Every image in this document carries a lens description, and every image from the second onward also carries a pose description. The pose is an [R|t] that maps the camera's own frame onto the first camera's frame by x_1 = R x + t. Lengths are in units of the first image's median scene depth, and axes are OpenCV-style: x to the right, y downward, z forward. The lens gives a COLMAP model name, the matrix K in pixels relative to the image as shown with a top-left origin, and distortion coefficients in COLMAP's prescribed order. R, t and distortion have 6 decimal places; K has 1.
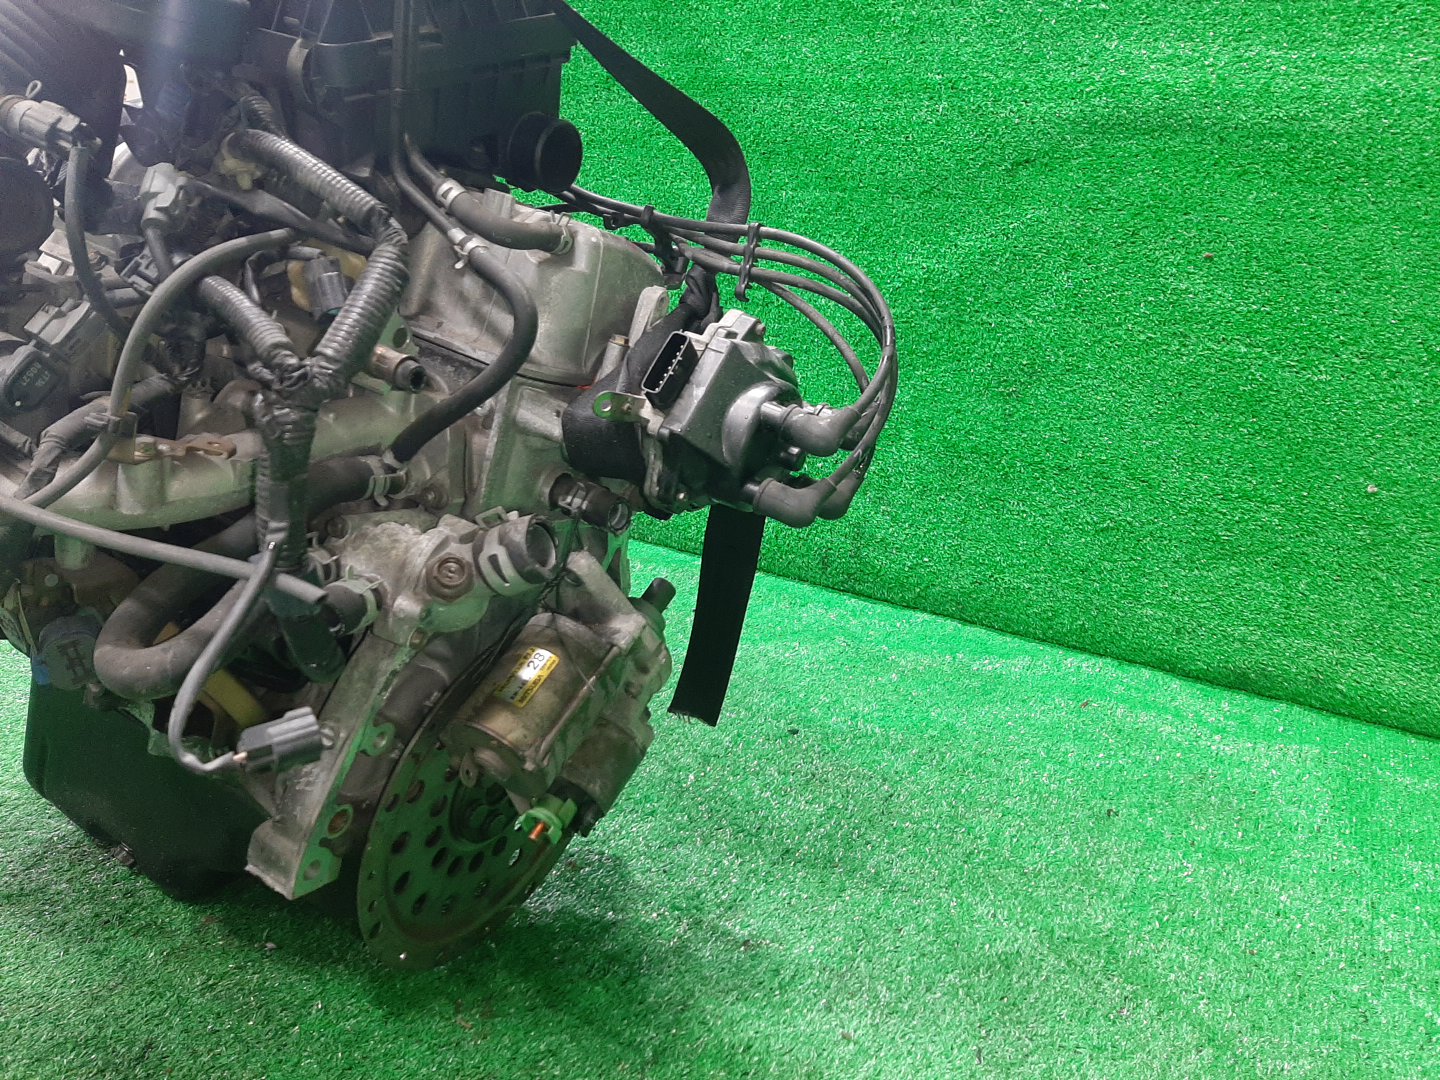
lens RADIAL K [[1093.1, 0, 720.0], [0, 1093.1, 540.0], [0, 0, 1]] dist [0.005576, -0.059942]
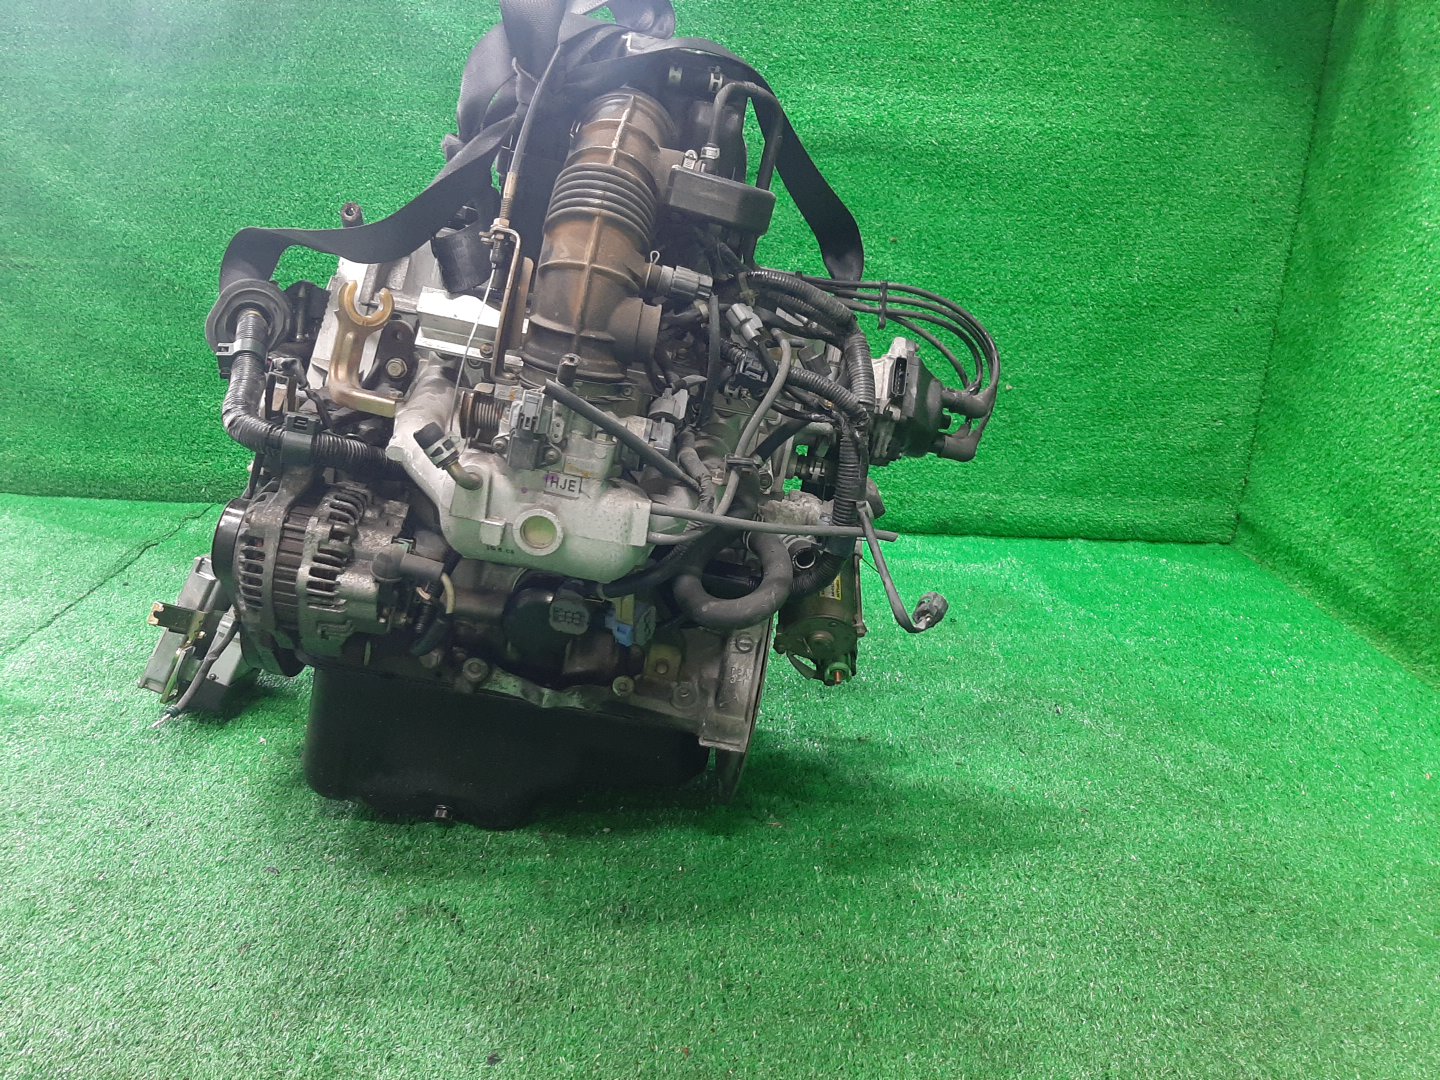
lens RADIAL K [[1093.1, 0, 720.0], [0, 1093.1, 540.0], [0, 0, 1]] dist [0.005576, -0.059942]
pose [[0.856418, -0.195549, 0.477817, -0.527865], [0.165495, 0.980637, 0.104705, -0.063846], [-0.489040, -0.010595, 0.872197, -0.150149]]
